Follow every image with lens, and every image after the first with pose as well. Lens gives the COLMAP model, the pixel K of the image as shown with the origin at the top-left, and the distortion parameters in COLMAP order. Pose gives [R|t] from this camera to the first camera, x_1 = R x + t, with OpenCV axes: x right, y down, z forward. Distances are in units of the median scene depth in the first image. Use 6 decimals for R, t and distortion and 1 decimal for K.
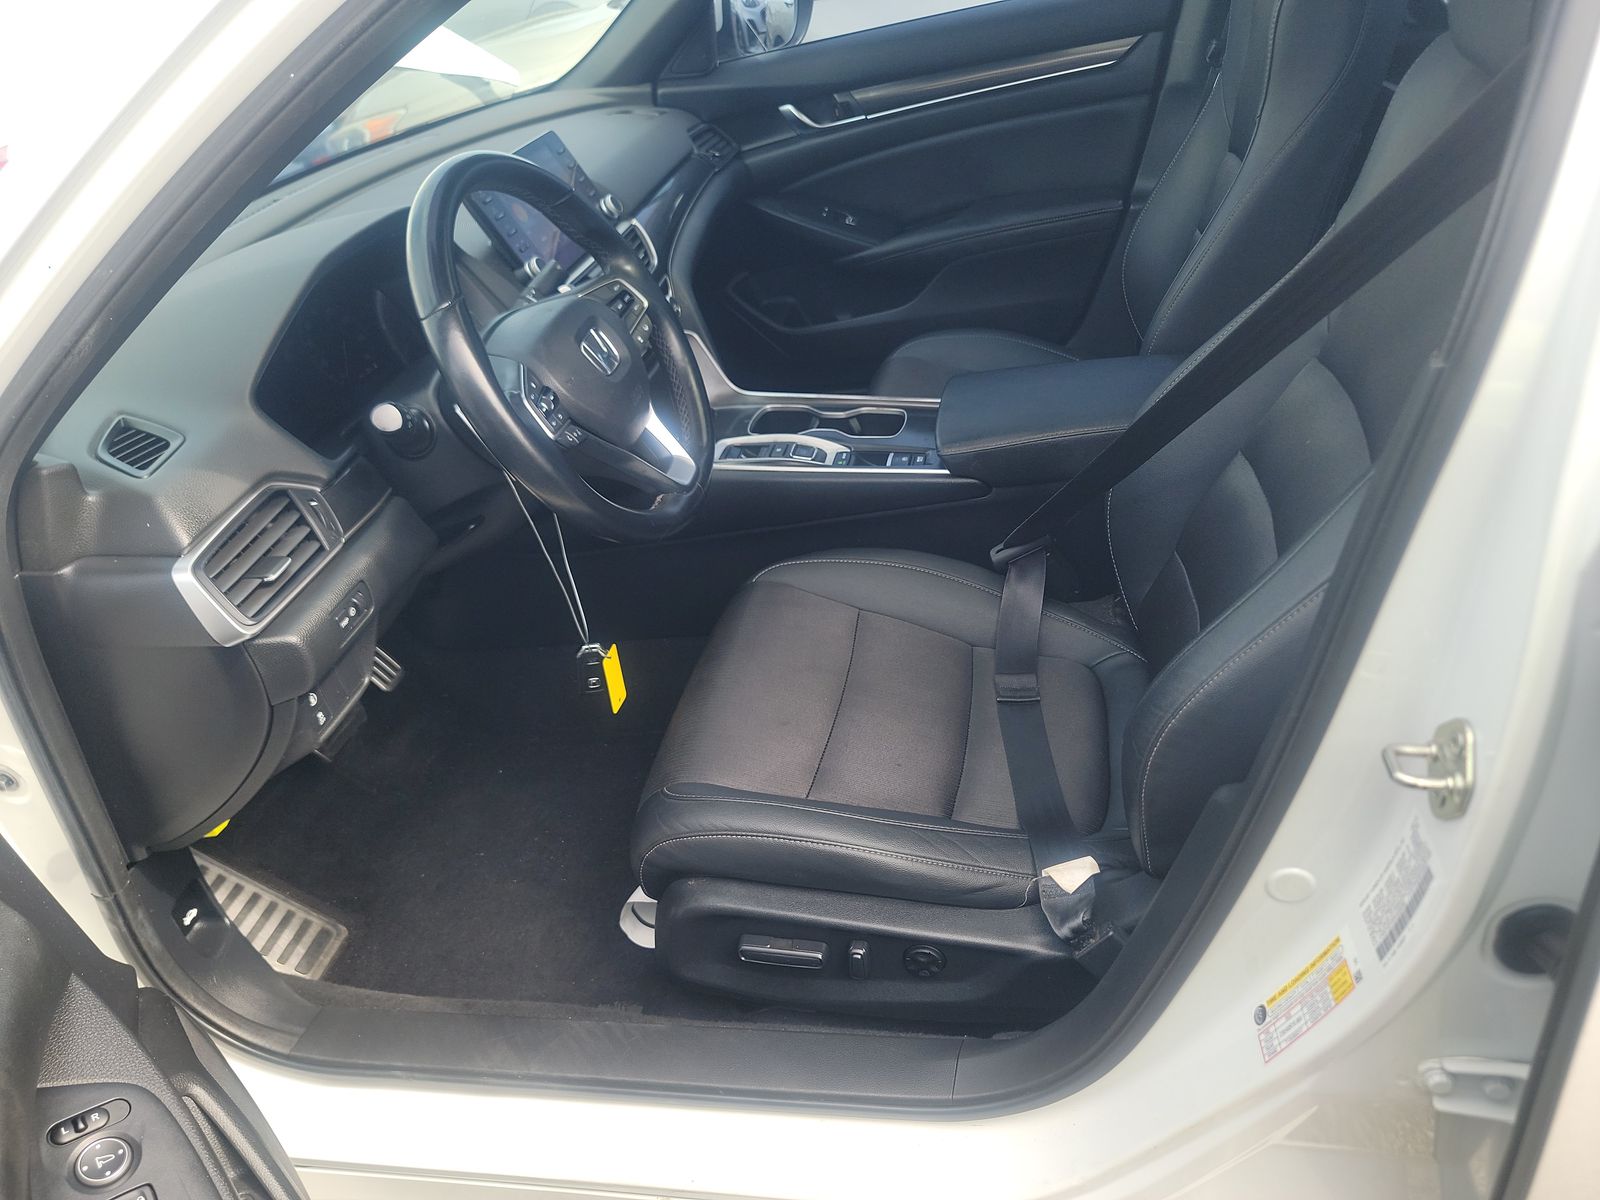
lens RADIAL K [[1159.7, 0, 806.2], [0, 1159.7, 609.7], [0, 0, 1]] dist [0.026721, -0.004704]
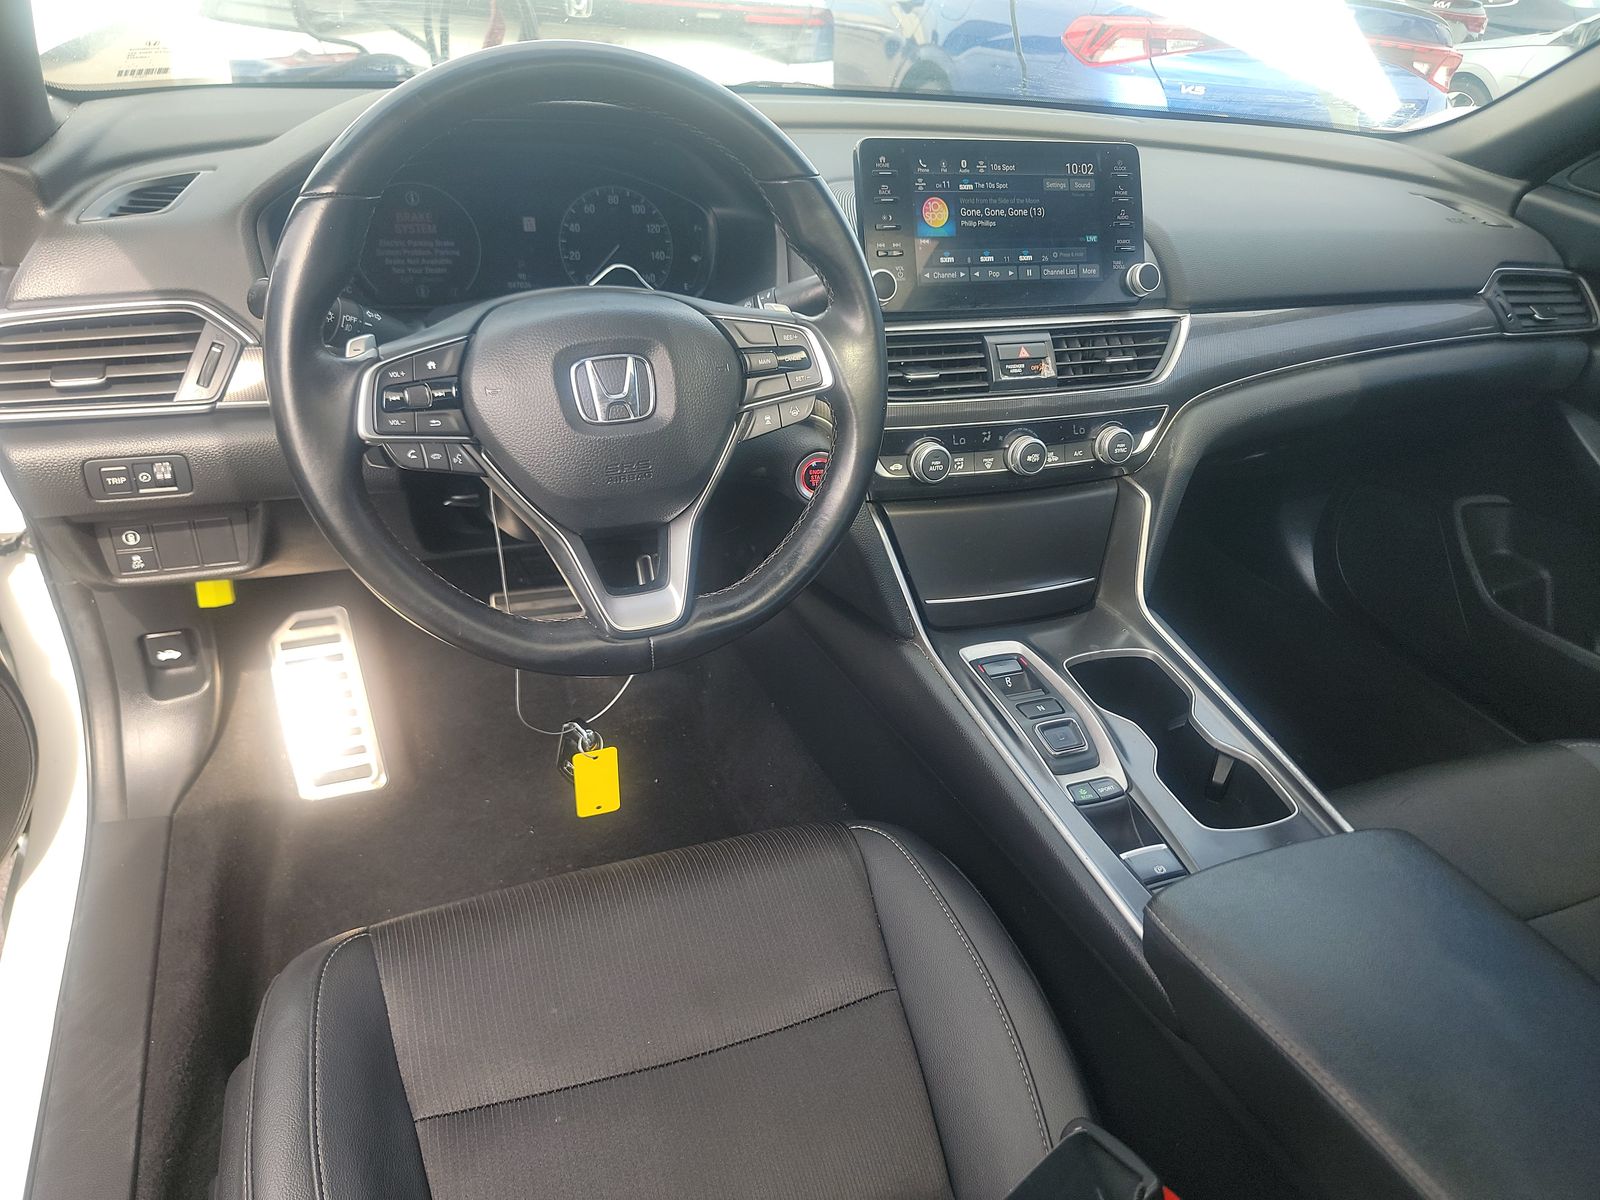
lens RADIAL K [[1159.7, 0, 806.2], [0, 1159.7, 609.7], [0, 0, 1]] dist [0.026721, -0.004704]
pose [[0.535120, 0.604187, -0.590428, 0.231313], [-0.597858, 0.764641, 0.240605, -0.233706], [0.596835, 0.224239, 0.770393, 0.387070]]
